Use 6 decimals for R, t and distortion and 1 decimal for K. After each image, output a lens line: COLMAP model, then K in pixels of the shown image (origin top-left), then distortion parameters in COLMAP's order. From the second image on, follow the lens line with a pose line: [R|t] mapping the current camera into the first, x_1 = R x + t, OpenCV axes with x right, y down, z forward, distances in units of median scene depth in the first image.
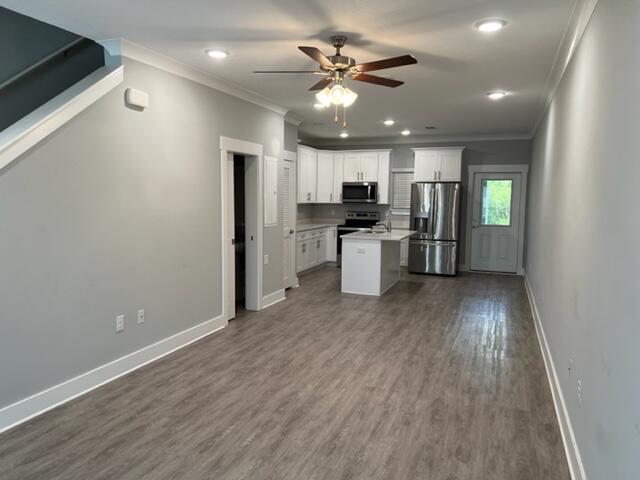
lens RADIAL K [[481.4, 0, 317.3], [0, 481.4, 236.4], [0, 0, 1]] dist [0.123142, 0.000363]
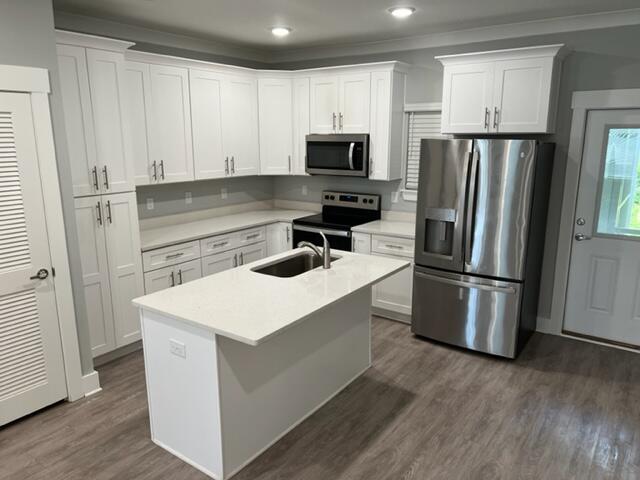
lens RADIAL K [[480.9, 0, 320.0], [0, 480.9, 240.0], [0, 0, 1]] dist [0.005786, 0.001643]
pose [[0.968159, 0.039475, -0.247204, 0.204938], [-0.008331, 0.992023, 0.125784, -0.069632], [0.250198, -0.119719, 0.960765, 0.530155]]
